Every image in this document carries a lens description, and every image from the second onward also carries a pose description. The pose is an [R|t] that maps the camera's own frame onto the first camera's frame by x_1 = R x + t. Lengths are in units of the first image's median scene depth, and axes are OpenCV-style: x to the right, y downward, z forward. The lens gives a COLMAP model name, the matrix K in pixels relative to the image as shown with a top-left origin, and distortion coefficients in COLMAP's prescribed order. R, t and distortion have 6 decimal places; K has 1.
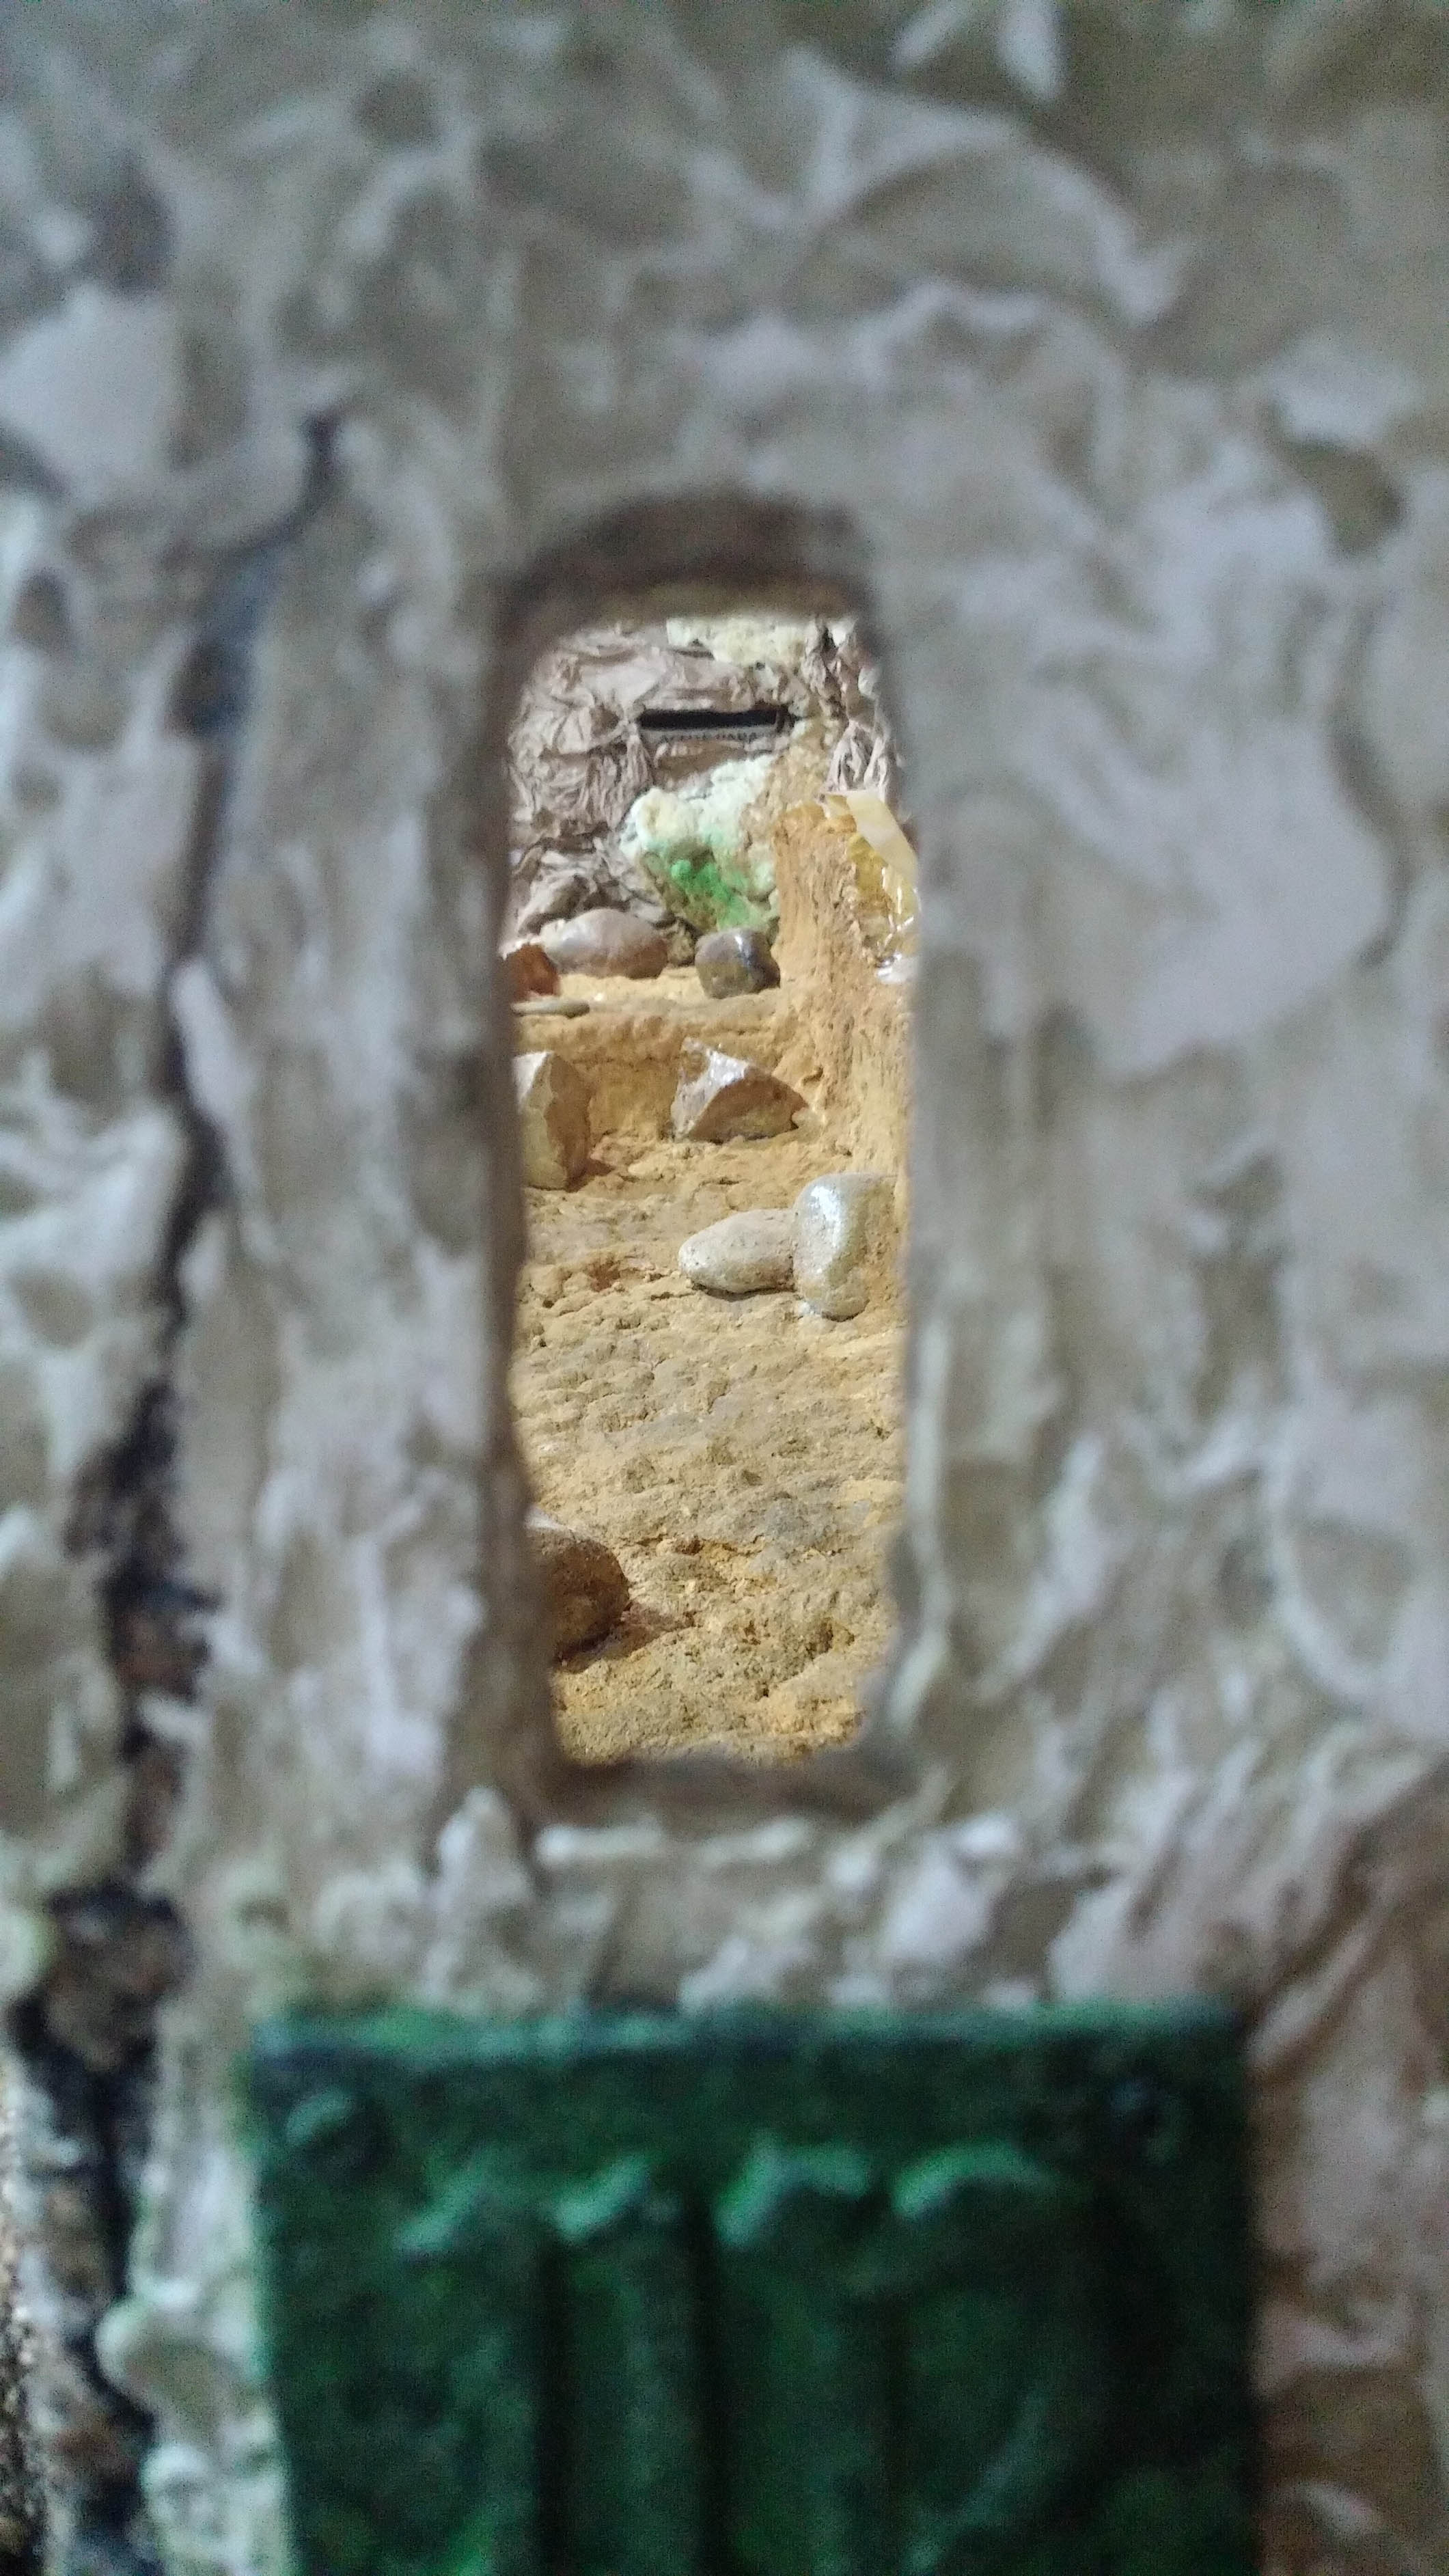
lens RADIAL K [[2265.1, 0, 736.7], [0, 2265.1, 1256.0], [0, 0, 1]] dist [0.164803, -0.343789]
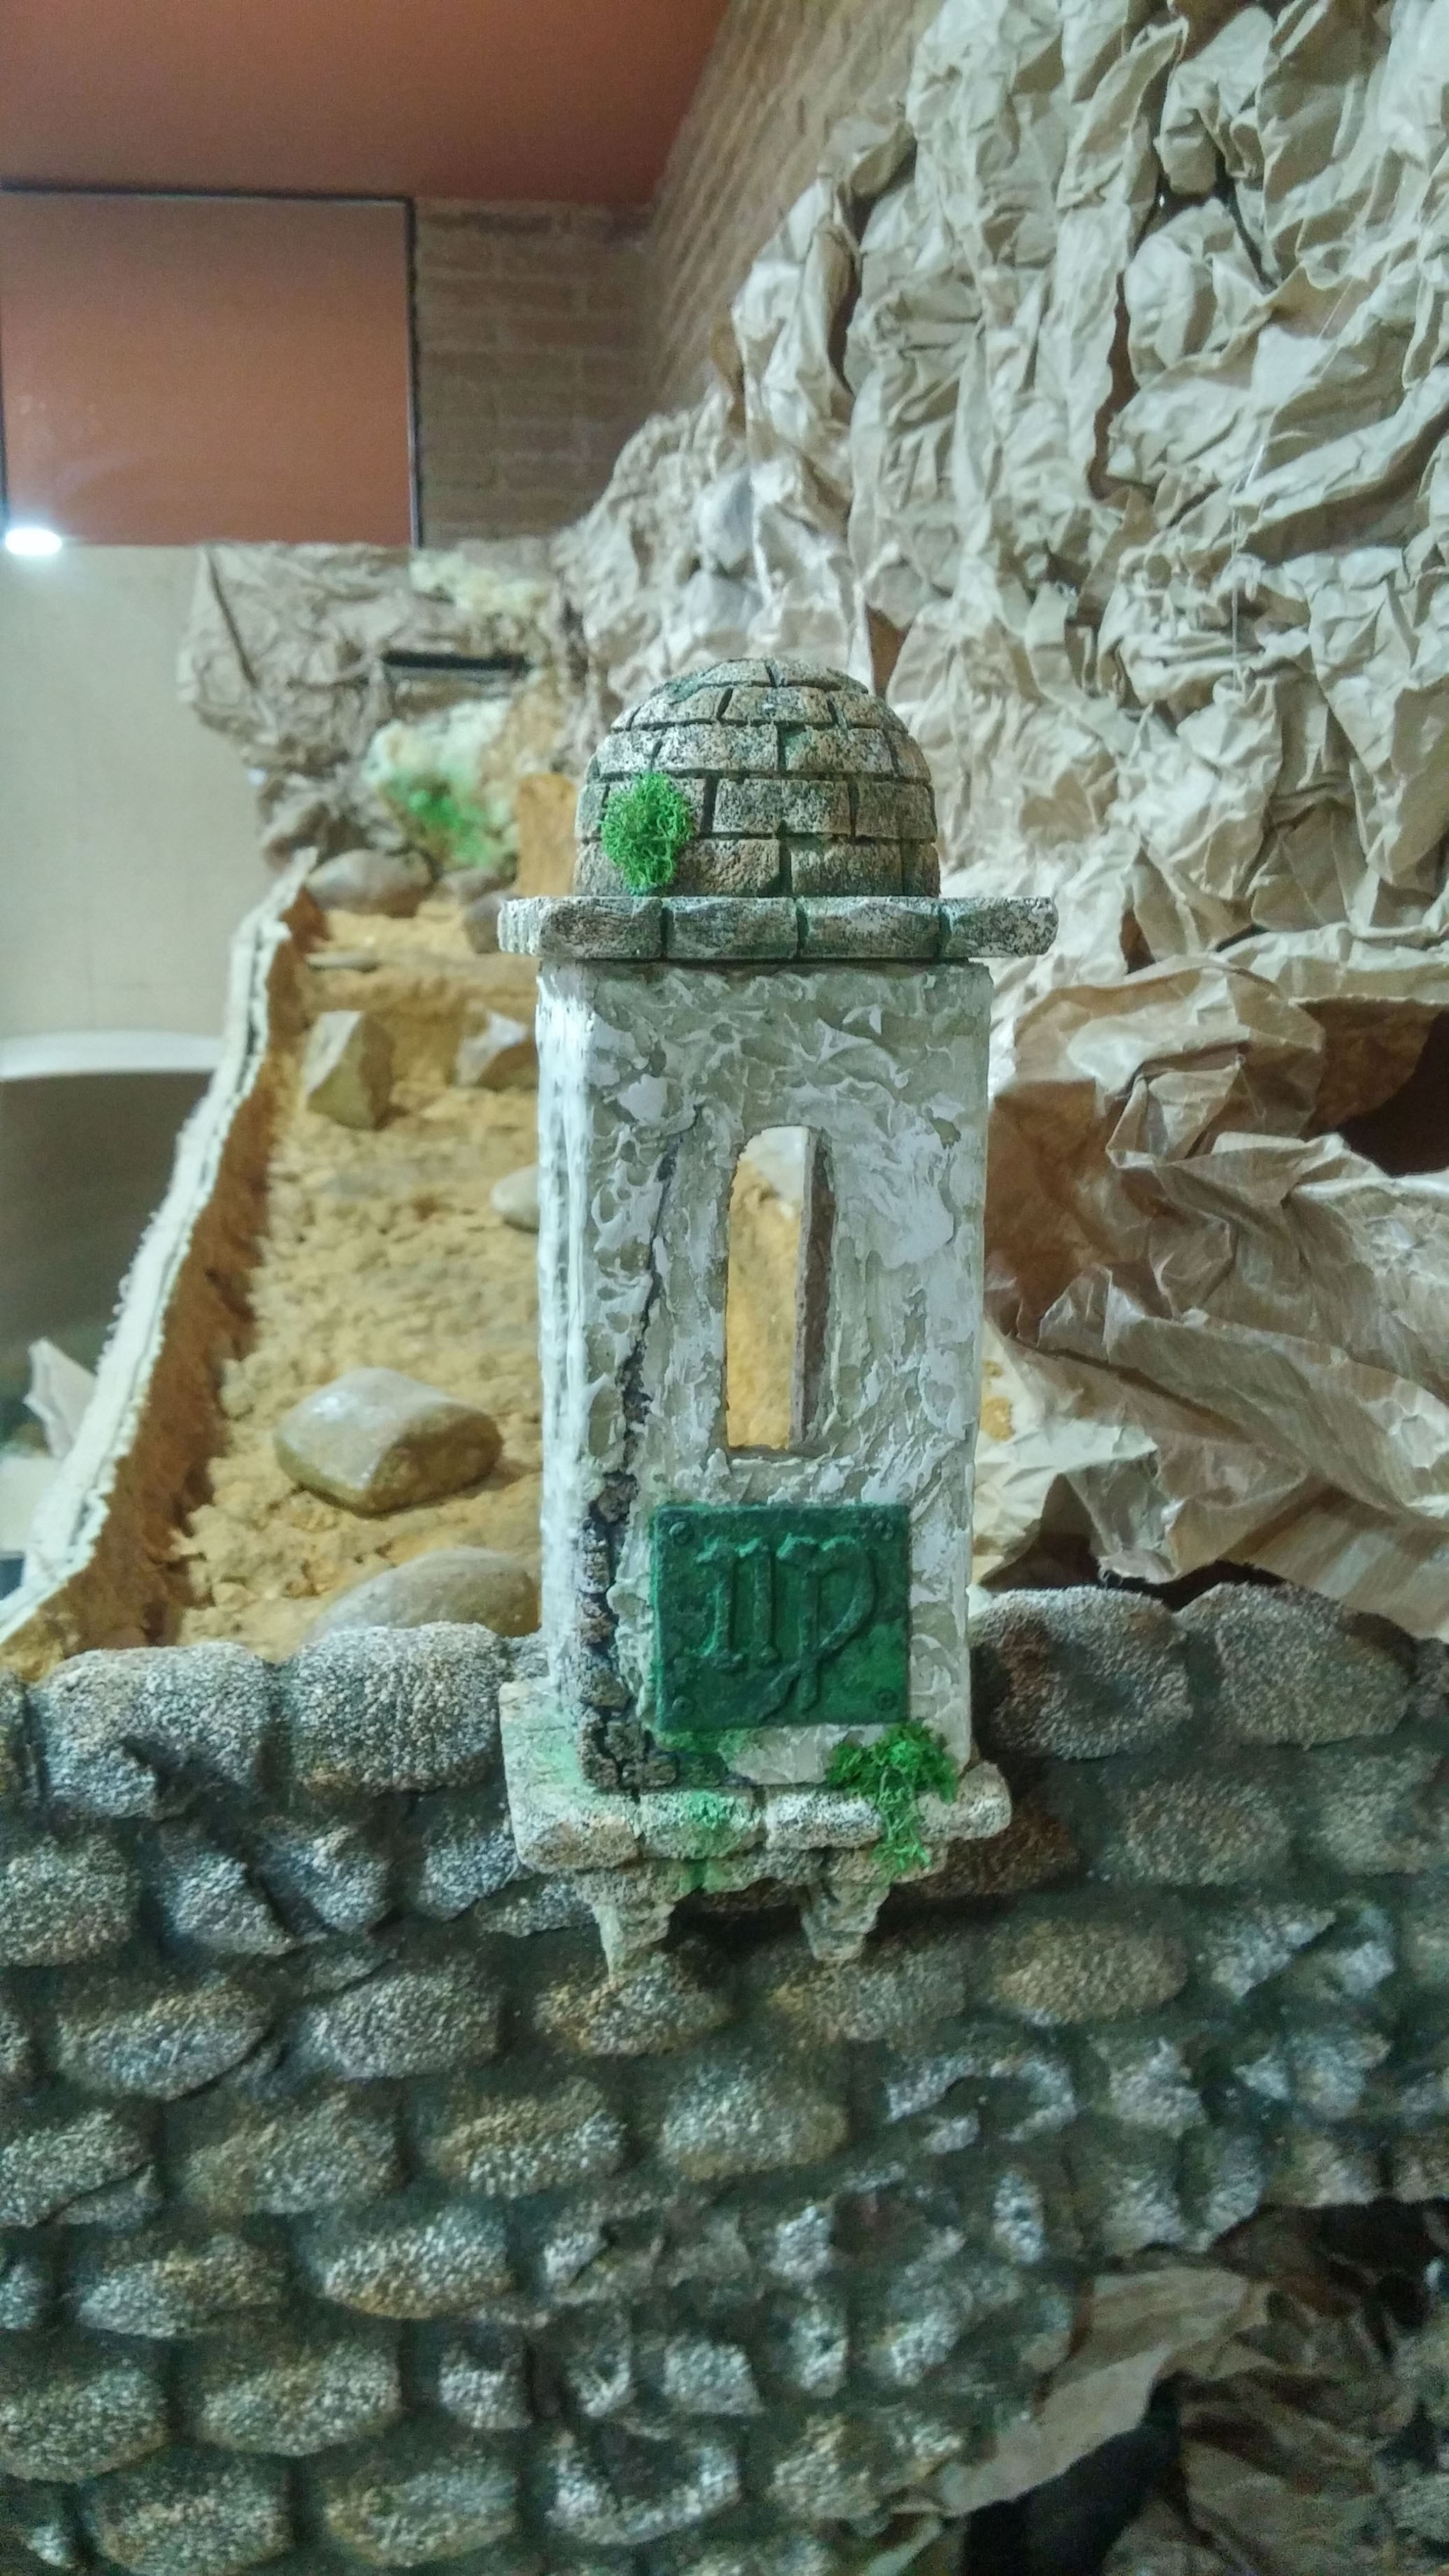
lens RADIAL K [[2357.6, 0, 735.2], [0, 2357.6, 1241.6], [0, 0, 1]] dist [0.307805, -0.992408]
pose [[0.989512, 0.027293, 0.141851, -0.659934], [-0.033303, 0.998638, 0.040171, -0.276079], [-0.140561, -0.044473, 0.989073, -2.945312]]
